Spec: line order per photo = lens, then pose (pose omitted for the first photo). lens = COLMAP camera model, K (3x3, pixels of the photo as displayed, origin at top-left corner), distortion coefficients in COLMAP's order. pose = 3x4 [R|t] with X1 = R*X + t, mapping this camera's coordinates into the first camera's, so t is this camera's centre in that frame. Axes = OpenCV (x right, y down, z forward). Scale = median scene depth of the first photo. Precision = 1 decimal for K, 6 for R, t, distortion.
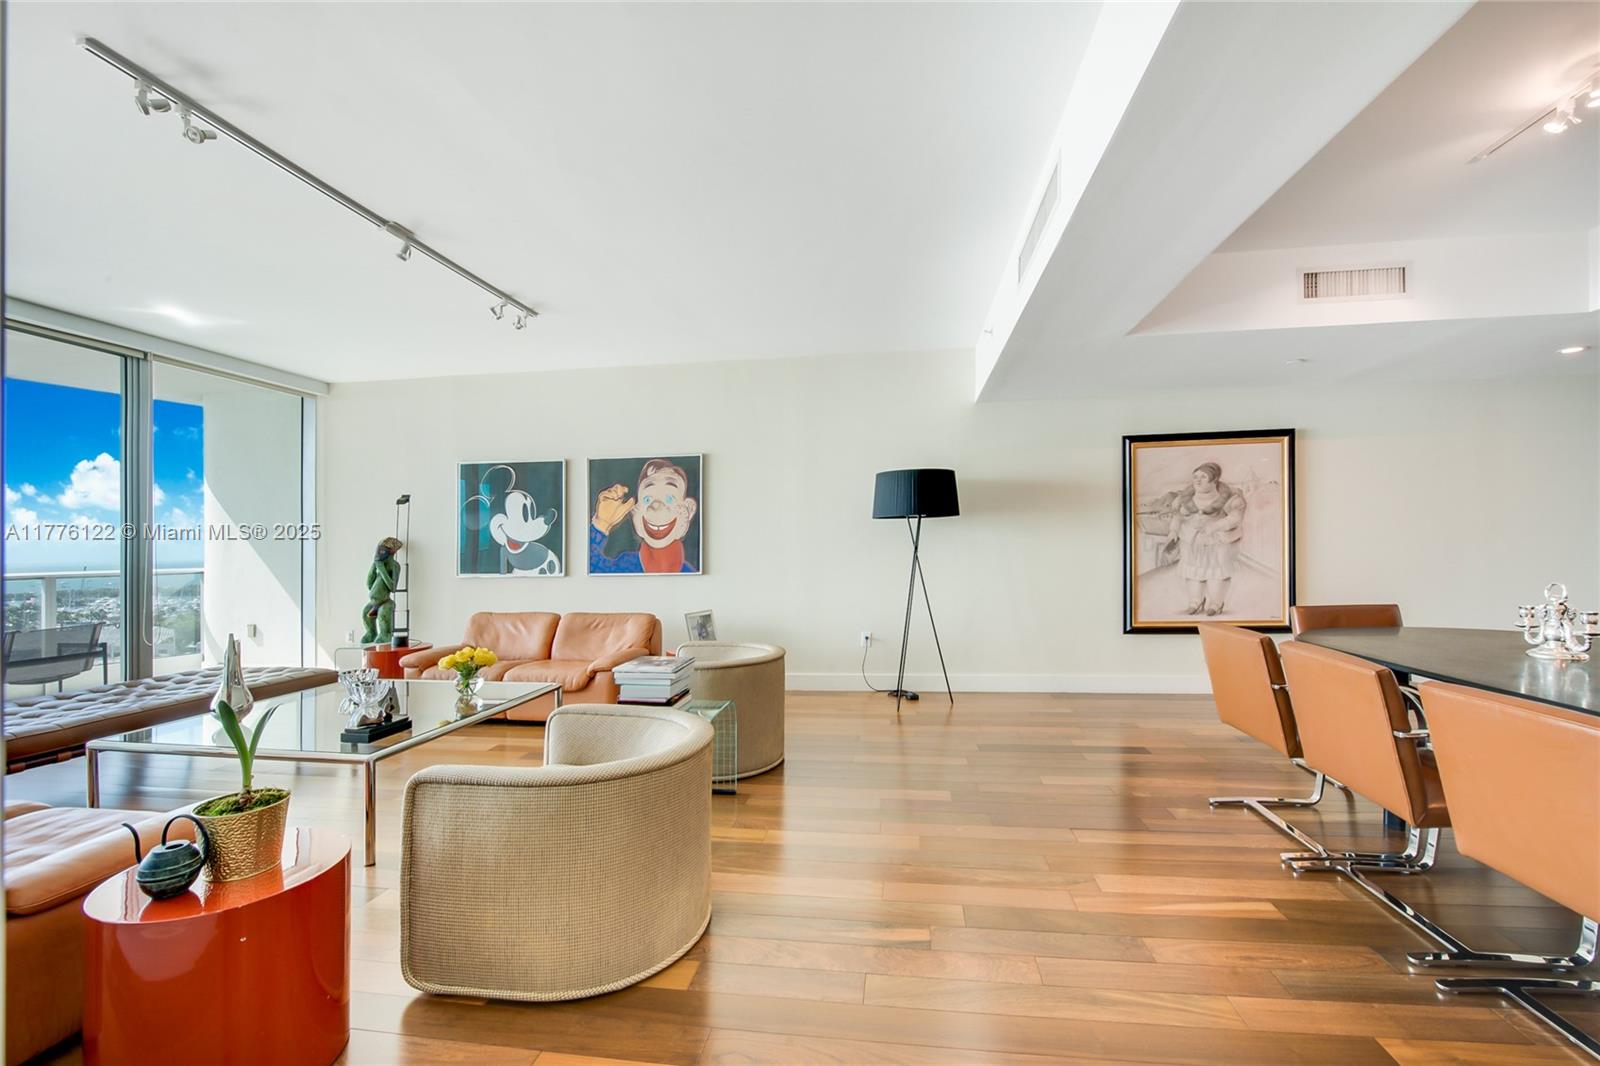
lens RADIAL K [[670.9, 0, 800.0], [0, 670.9, 533.0], [0, 0, 1]] dist [-0.013876, 0.000016]
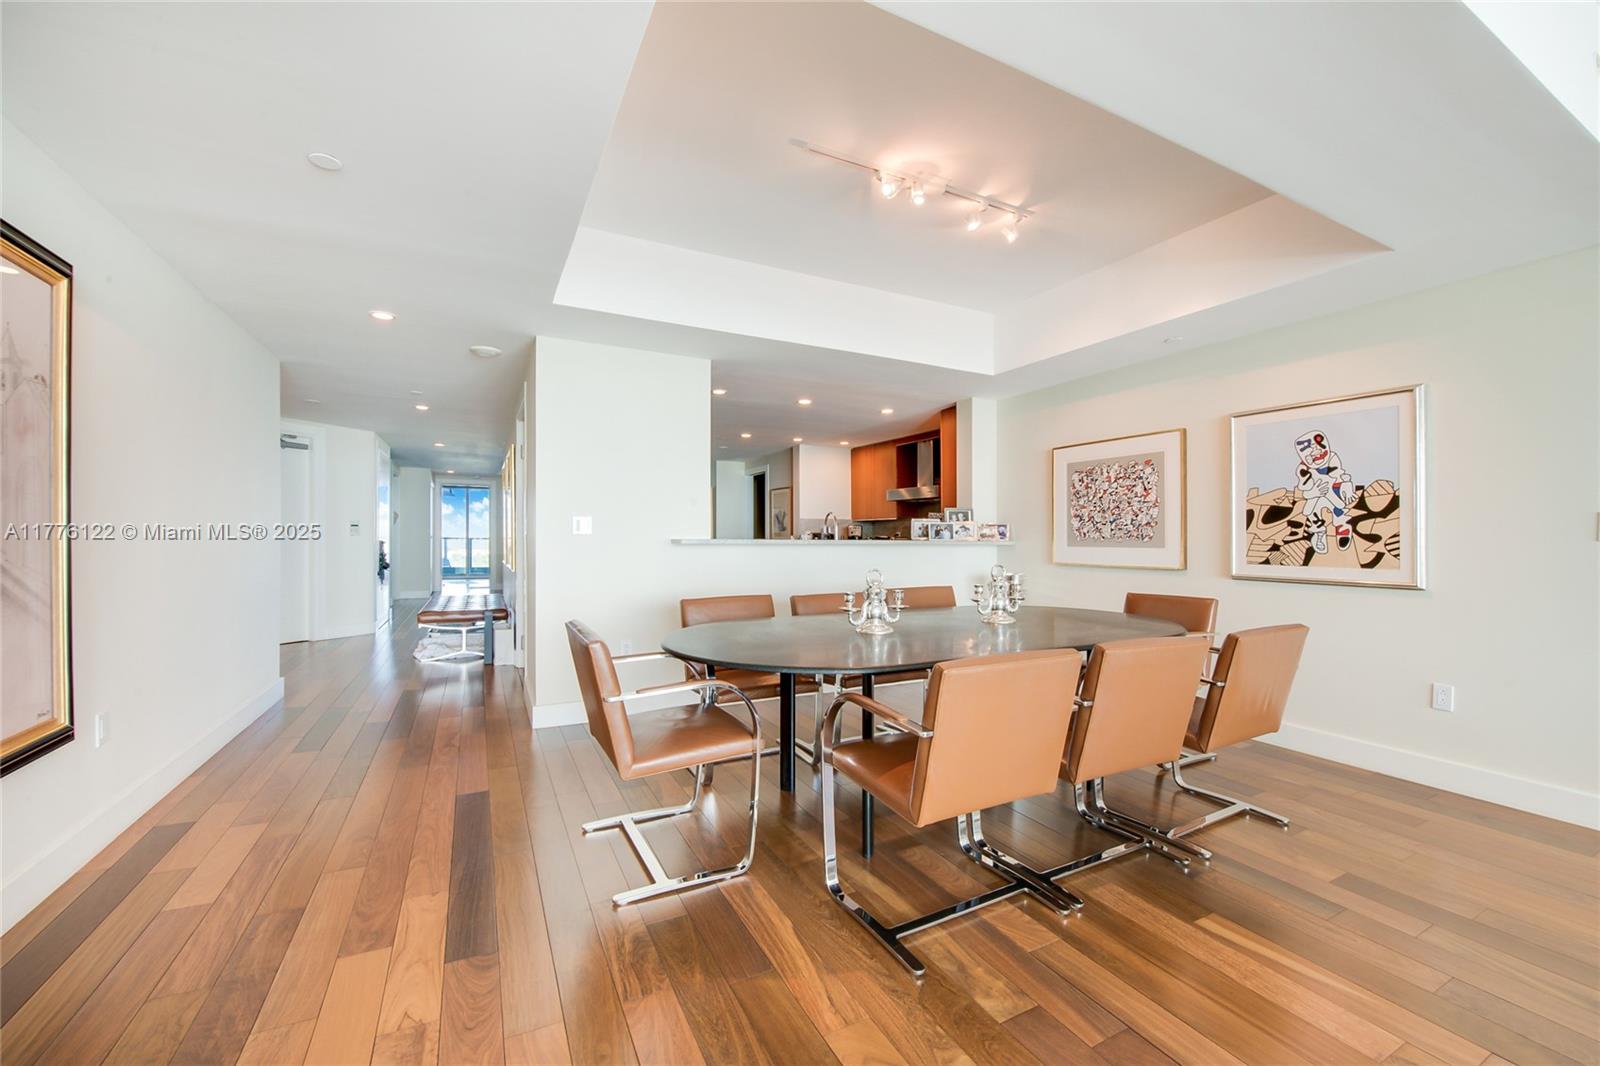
lens RADIAL K [[632.5, 0, 794.3], [0, 632.5, 538.9], [0, 0, 1]] dist [0.000596, -0.004413]
pose [[-0.580425, -0.000171, 0.814314, 0.282121], [-0.025995, 0.999494, -0.018319, 0.042663], [-0.813899, -0.031801, -0.580135, 1.824980]]
